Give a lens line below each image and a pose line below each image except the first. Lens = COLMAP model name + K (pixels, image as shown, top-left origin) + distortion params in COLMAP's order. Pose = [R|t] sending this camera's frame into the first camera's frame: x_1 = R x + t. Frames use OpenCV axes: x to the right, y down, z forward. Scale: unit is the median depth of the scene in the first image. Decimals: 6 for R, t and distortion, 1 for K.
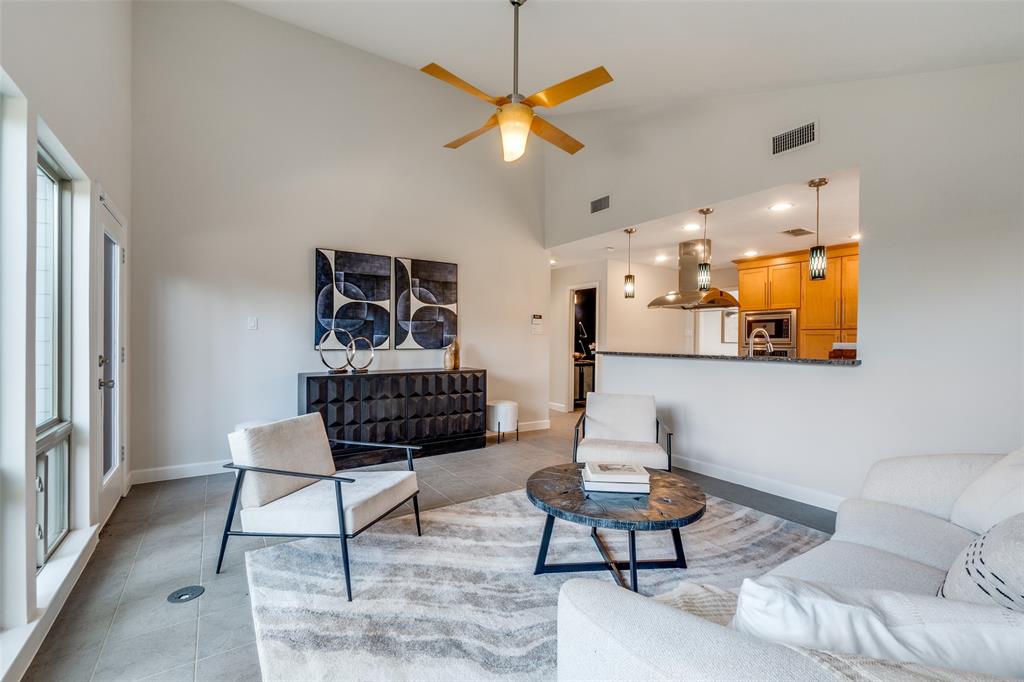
lens RADIAL K [[433.8, 0, 512.0], [0, 433.8, 341.0], [0, 0, 1]] dist [0.000656, 0.000007]
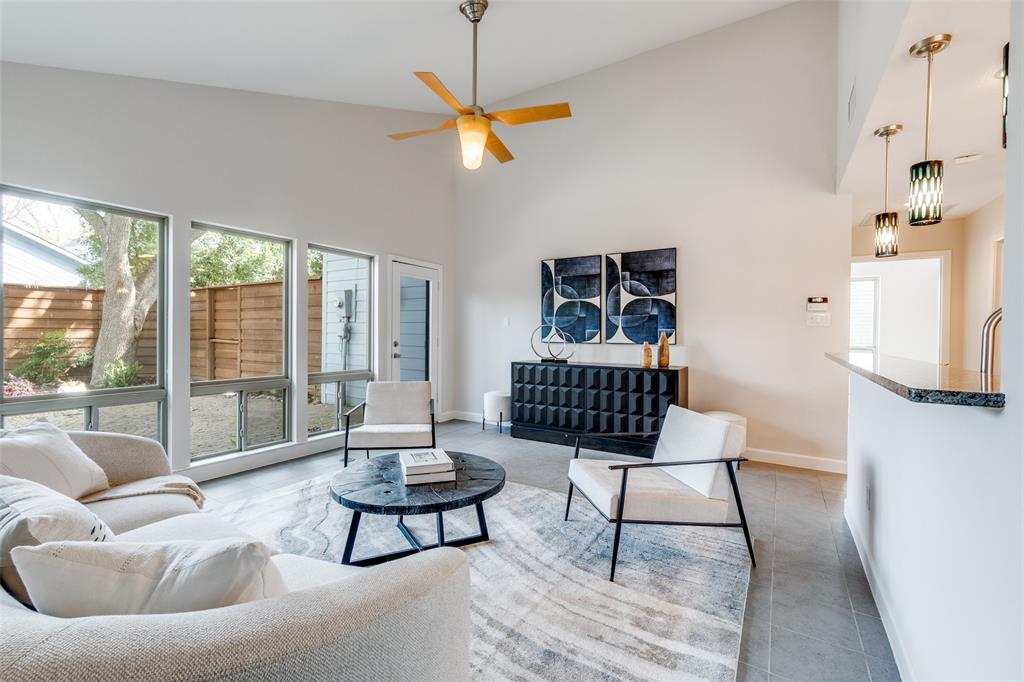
lens RADIAL K [[437.5, 0, 512.8], [0, 437.5, 337.3], [0, 0, 1]] dist [-0.001746, -0.000112]
pose [[0.416286, 0.007348, -0.909204, 0.591928], [-0.004446, 0.999972, 0.006046, -0.000751], [0.909223, 0.001526, 0.416307, 0.364337]]
